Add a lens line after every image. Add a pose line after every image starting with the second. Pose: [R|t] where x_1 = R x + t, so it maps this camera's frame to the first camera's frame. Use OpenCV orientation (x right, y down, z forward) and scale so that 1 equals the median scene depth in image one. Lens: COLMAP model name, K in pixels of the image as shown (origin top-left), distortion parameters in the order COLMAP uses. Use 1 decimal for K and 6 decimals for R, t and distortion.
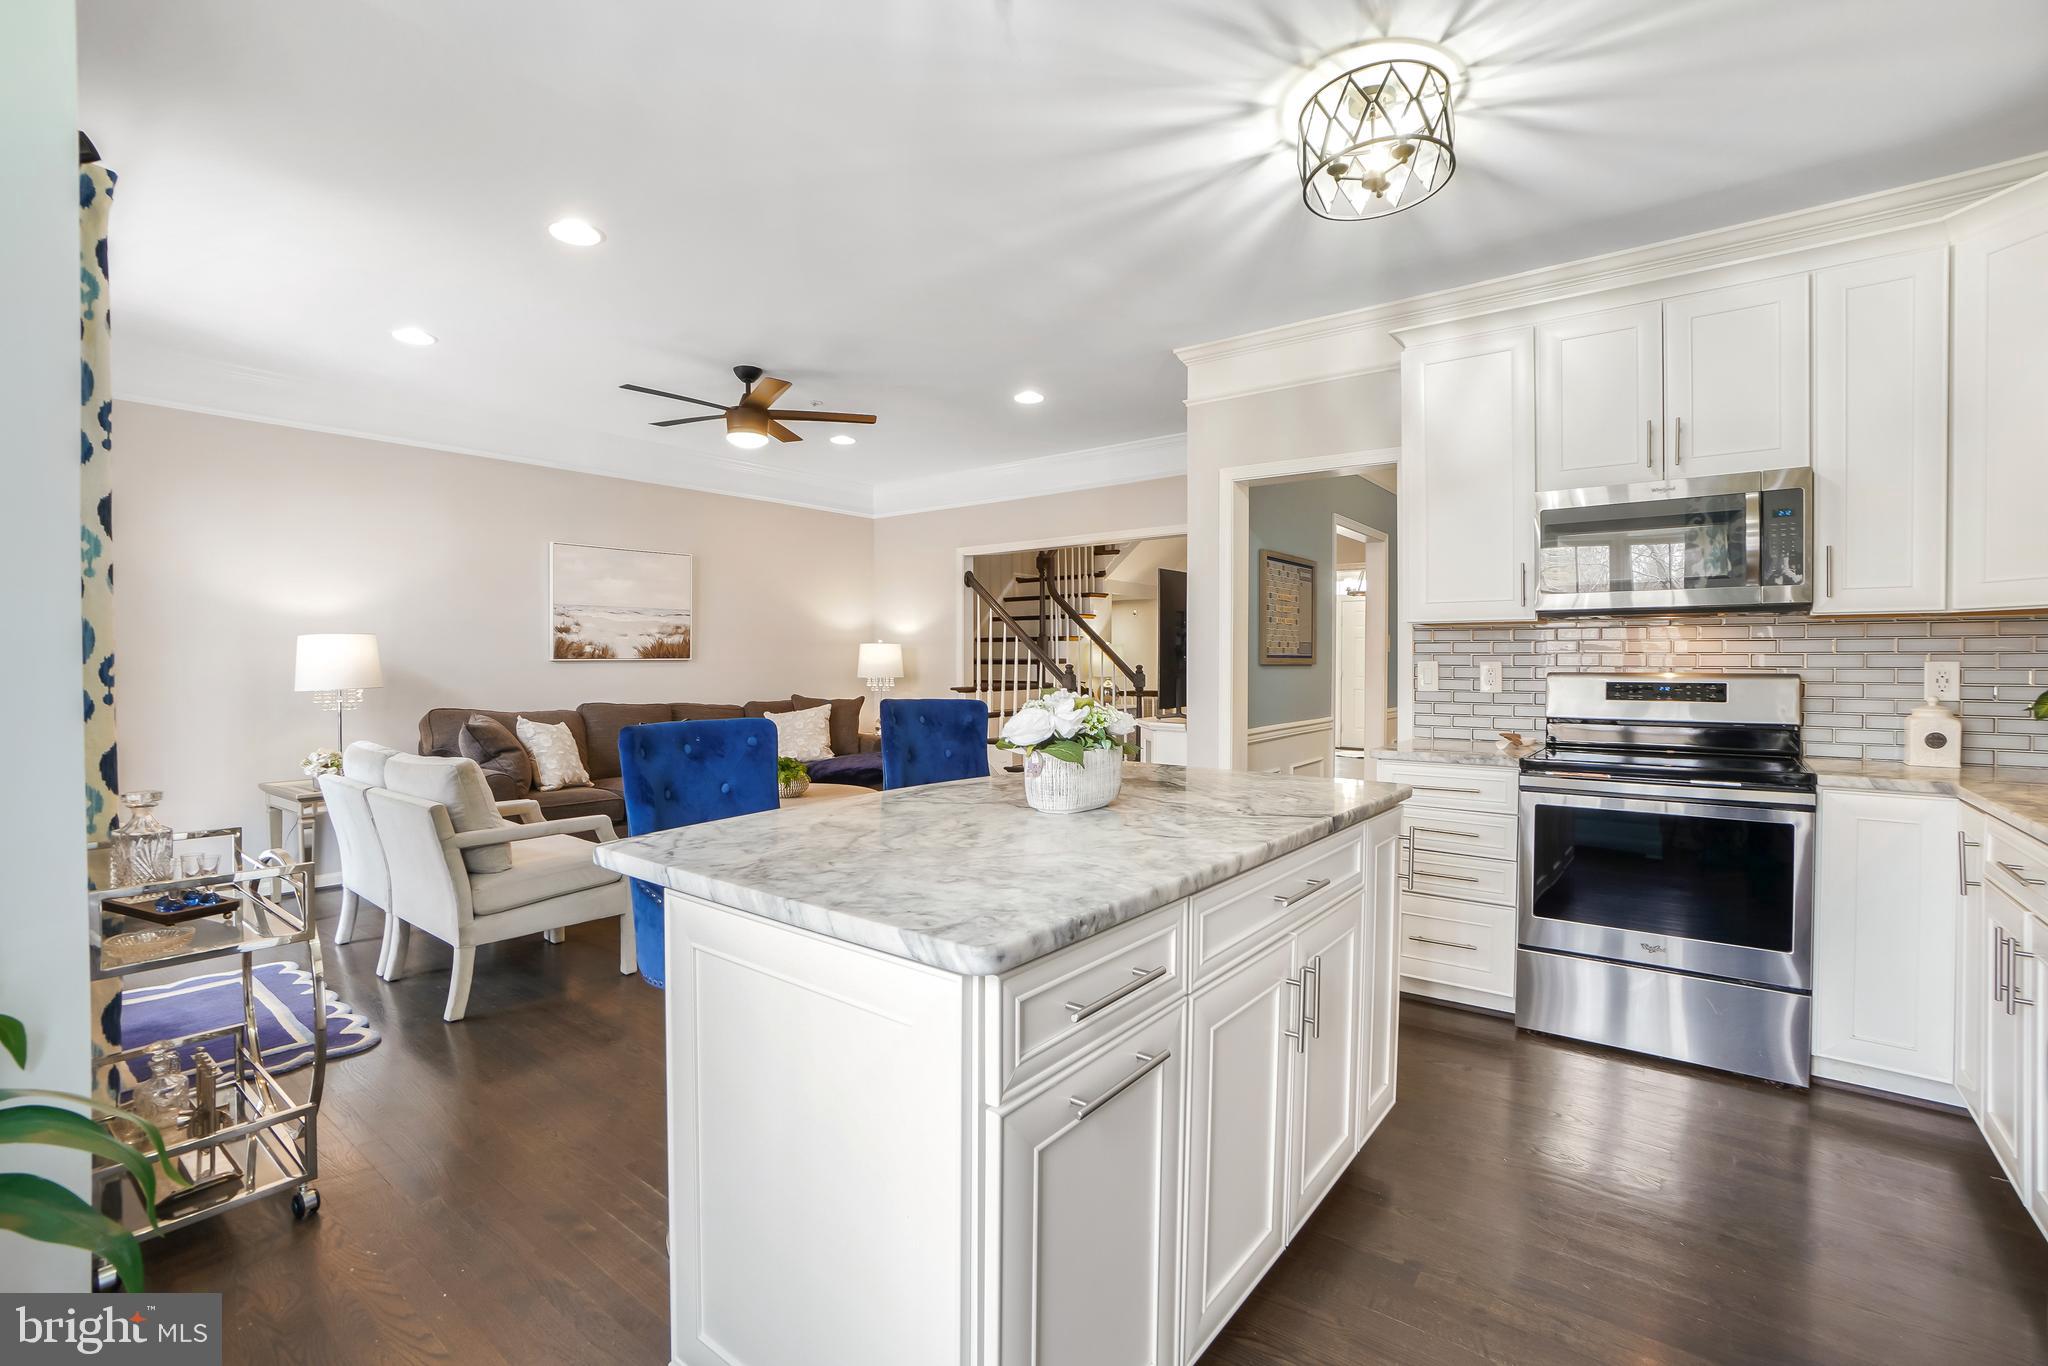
lens RADIAL K [[904.8, 0, 1019.6], [0, 904.8, 677.1], [0, 0, 1]] dist [-0.055357, 0.020705]
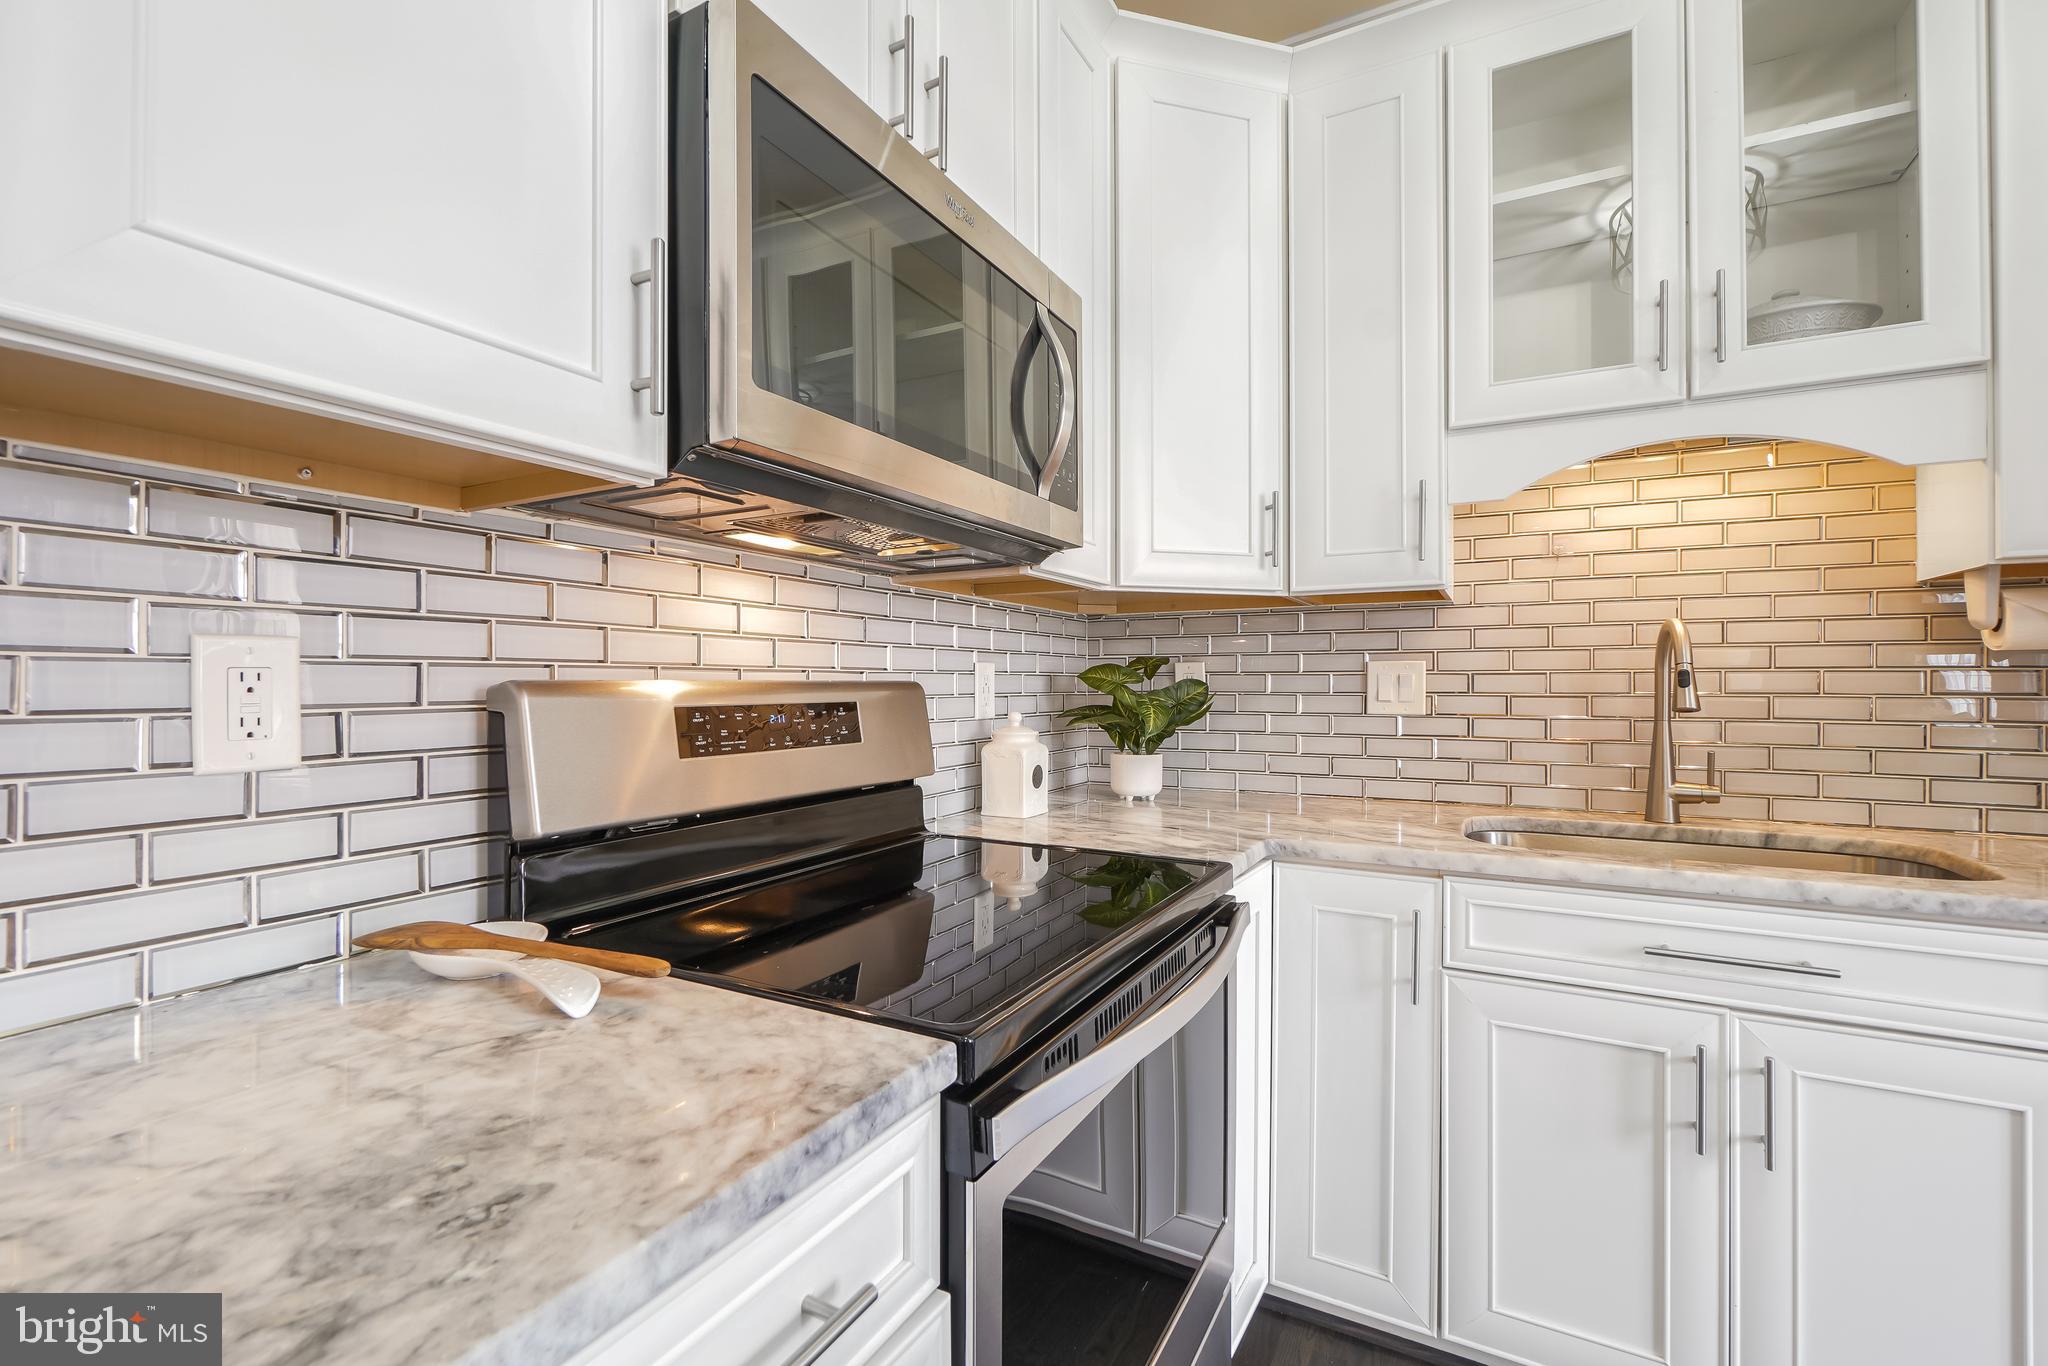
lens RADIAL K [[902.2, 0, 1024.0], [0, 902.2, 683.0], [0, 0, 1]] dist [-0.000742, 0.000250]
pose [[-0.166593, -0.006283, 0.986006, 0.301439], [0.009696, 0.999921, 0.008010, -0.005697], [-0.985978, 0.010895, -0.166519, 0.956260]]
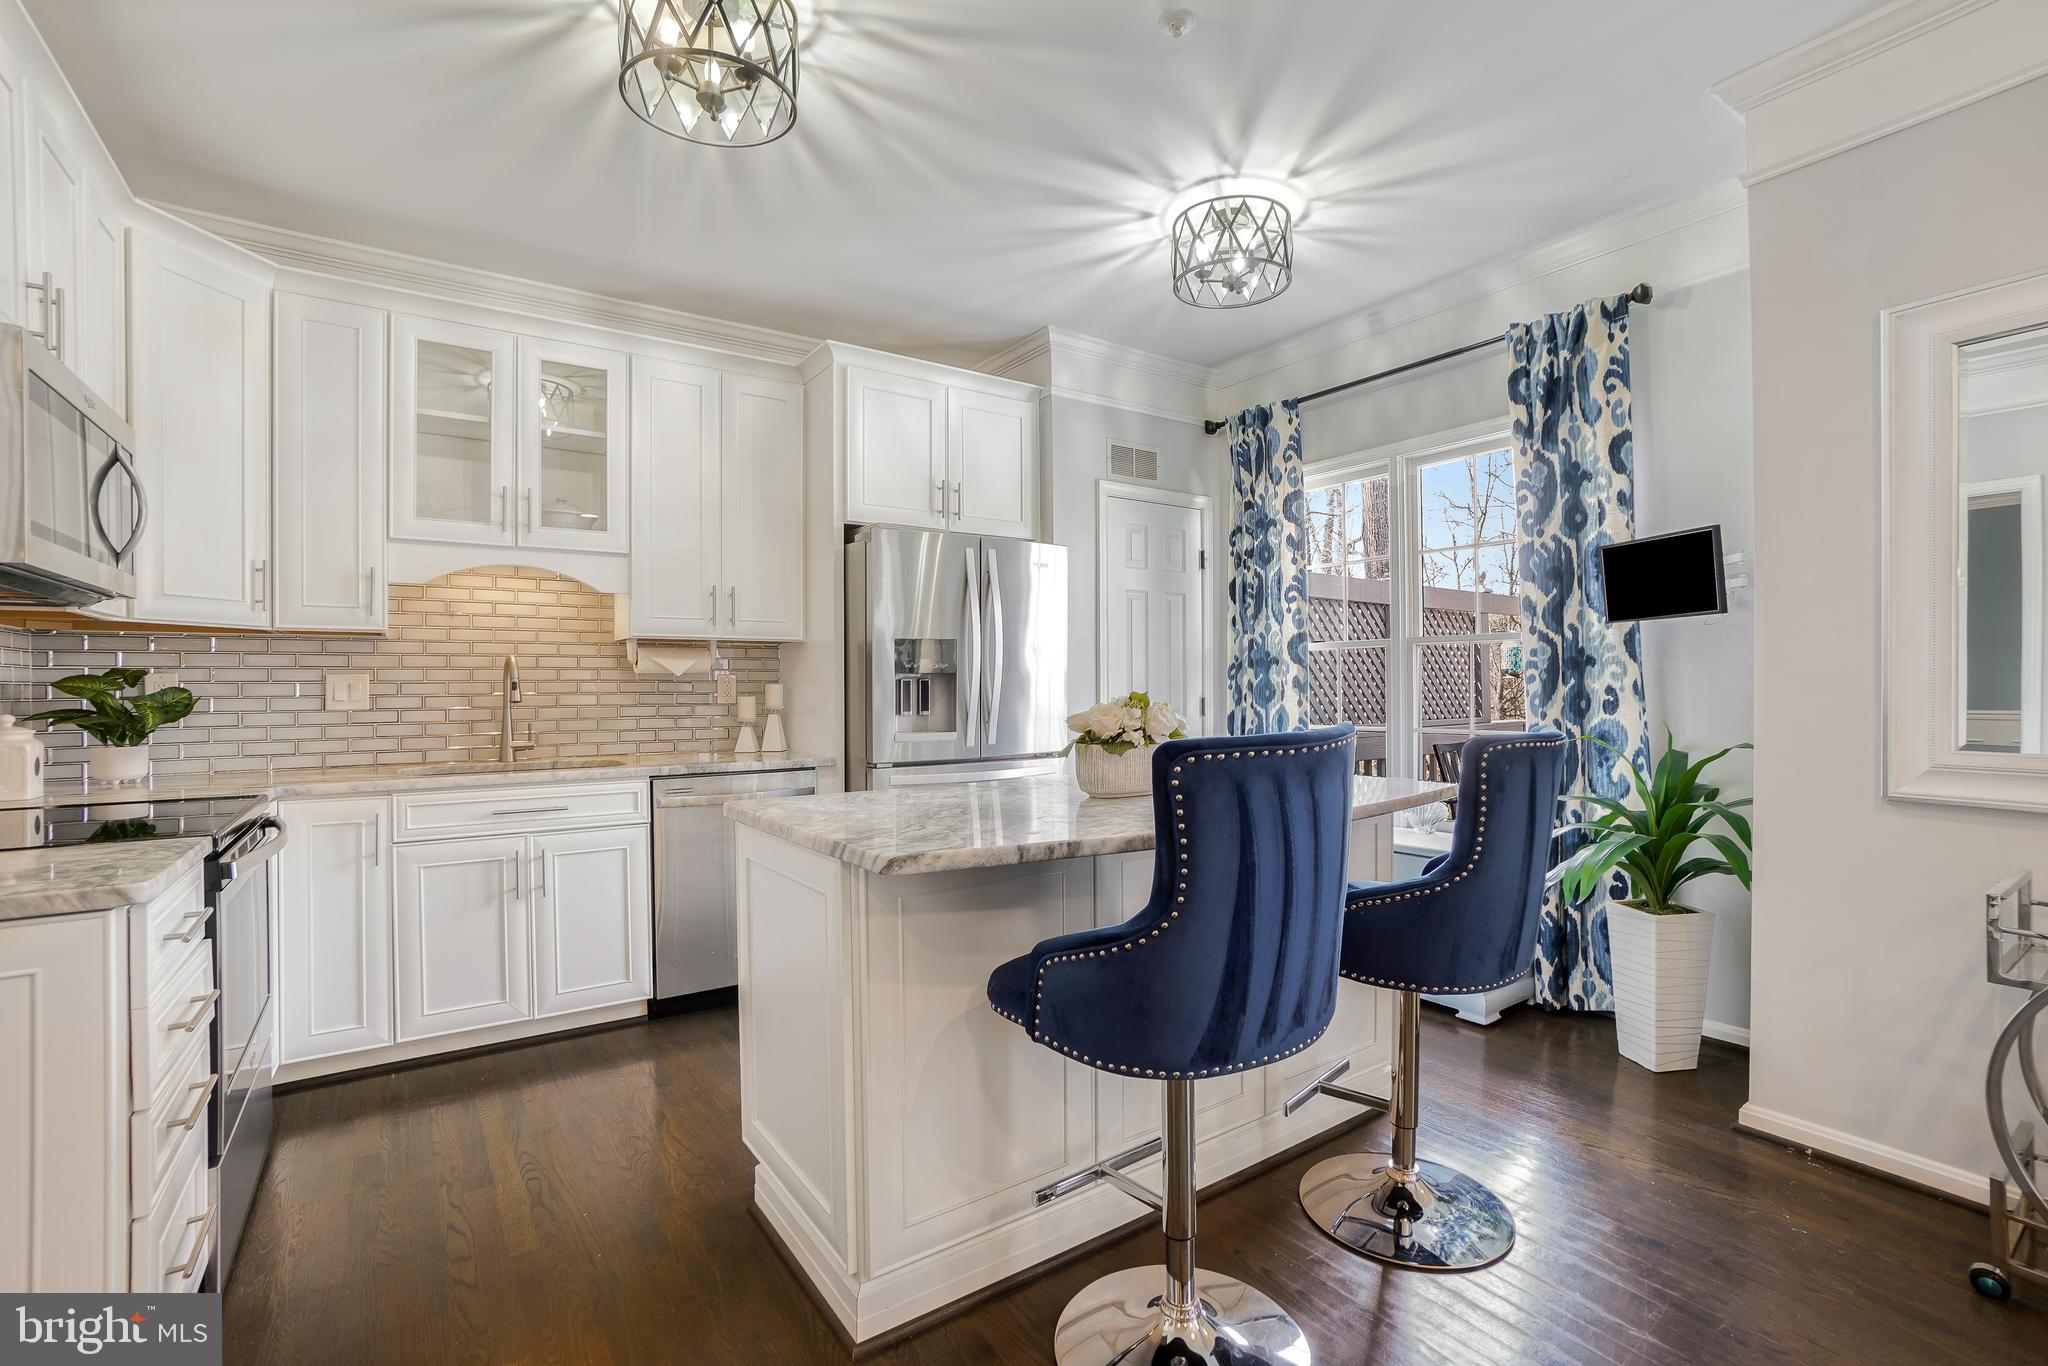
lens RADIAL K [[901.9, 0, 1005.7], [0, 901.9, 684.7], [0, 0, 1]] dist [-0.056761, 0.019308]
pose [[-0.951986, -0.001291, 0.306140, -0.094651], [0.002625, 0.999920, 0.012379, -0.012796], [-0.306131, 0.012588, -0.951906, 1.289182]]
